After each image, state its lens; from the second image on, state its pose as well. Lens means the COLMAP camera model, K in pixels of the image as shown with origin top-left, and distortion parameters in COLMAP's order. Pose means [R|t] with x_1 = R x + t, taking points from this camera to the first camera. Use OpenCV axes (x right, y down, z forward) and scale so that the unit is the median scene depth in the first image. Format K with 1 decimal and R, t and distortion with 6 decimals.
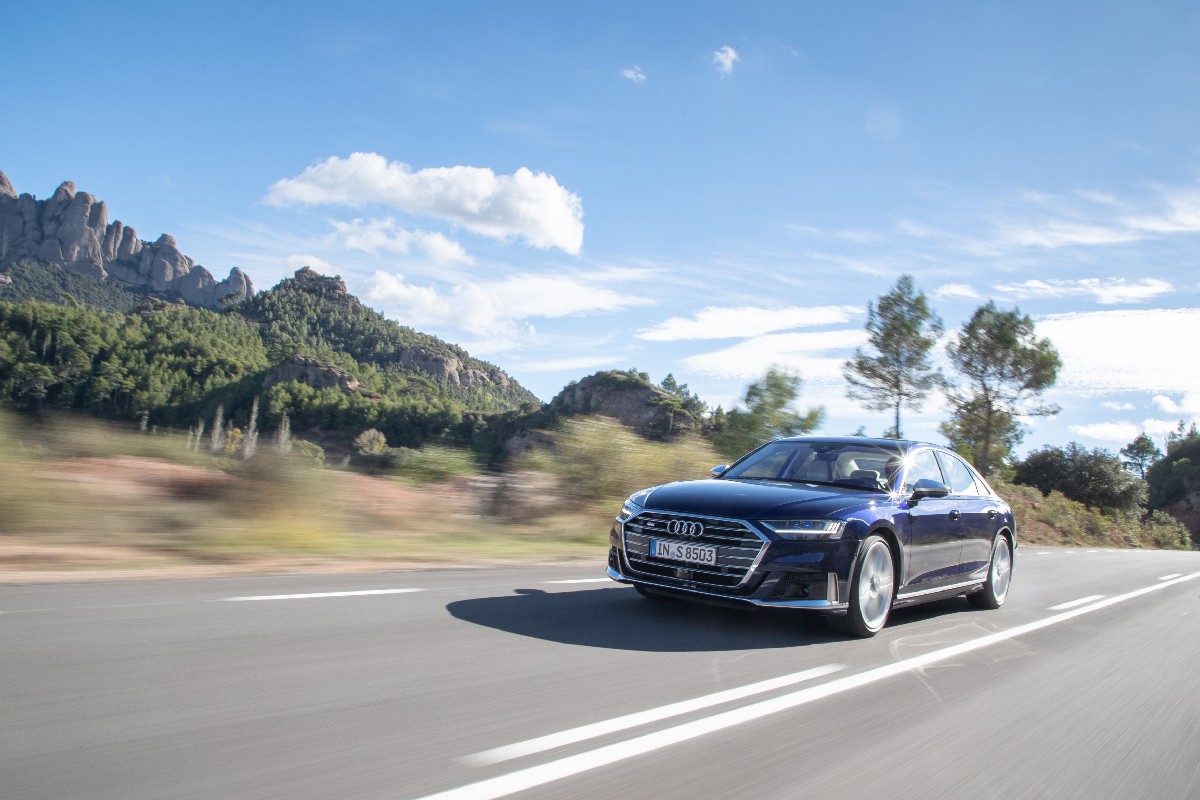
lens RADIAL K [[1037.6, 0, 601.9], [0, 1037.6, 404.3], [0, 0, 1]] dist [0.022022, -0.013375]
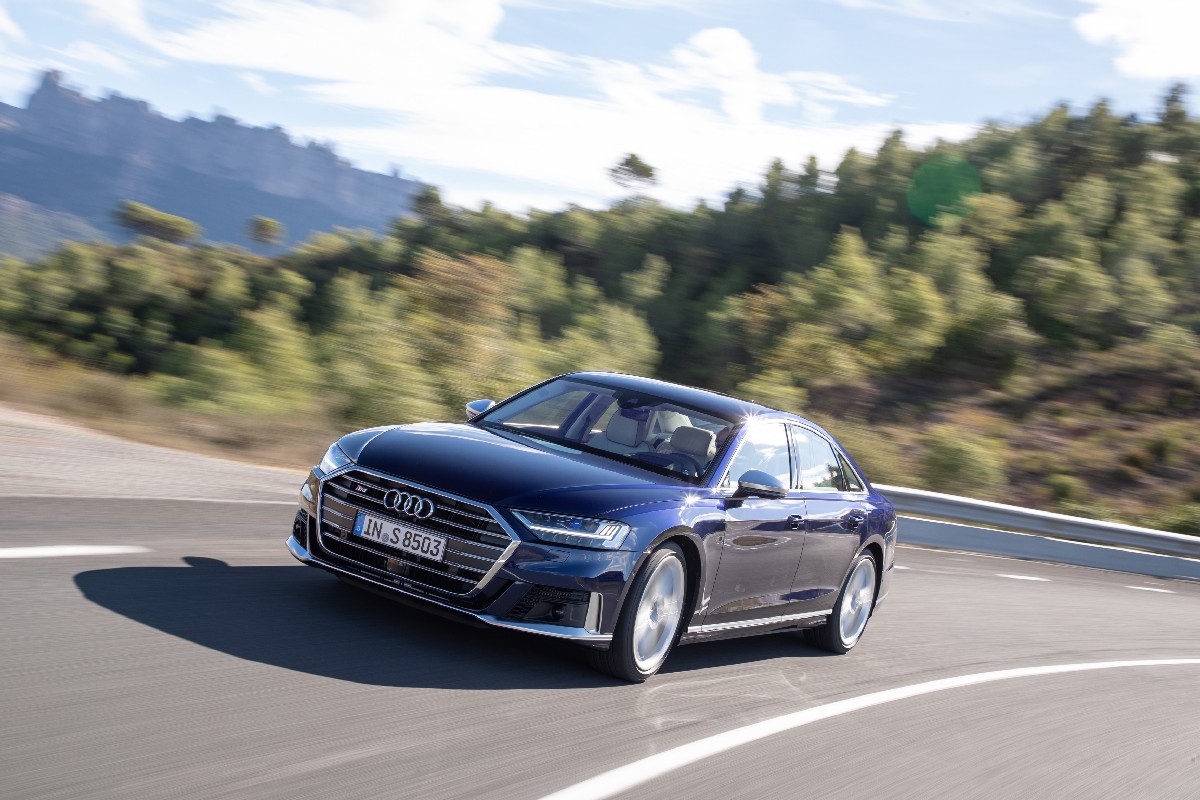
lens RADIAL K [[1942.3, 0, 609.7], [0, 1942.3, 398.2], [0, 0, 1]] dist [0.238447, 0.000000]
pose [[0.977128, 0.141058, 0.159136, -0.007706], [-0.159485, 0.981095, 0.109626, -0.119318], [-0.140664, -0.132499, 0.981151, -0.318360]]
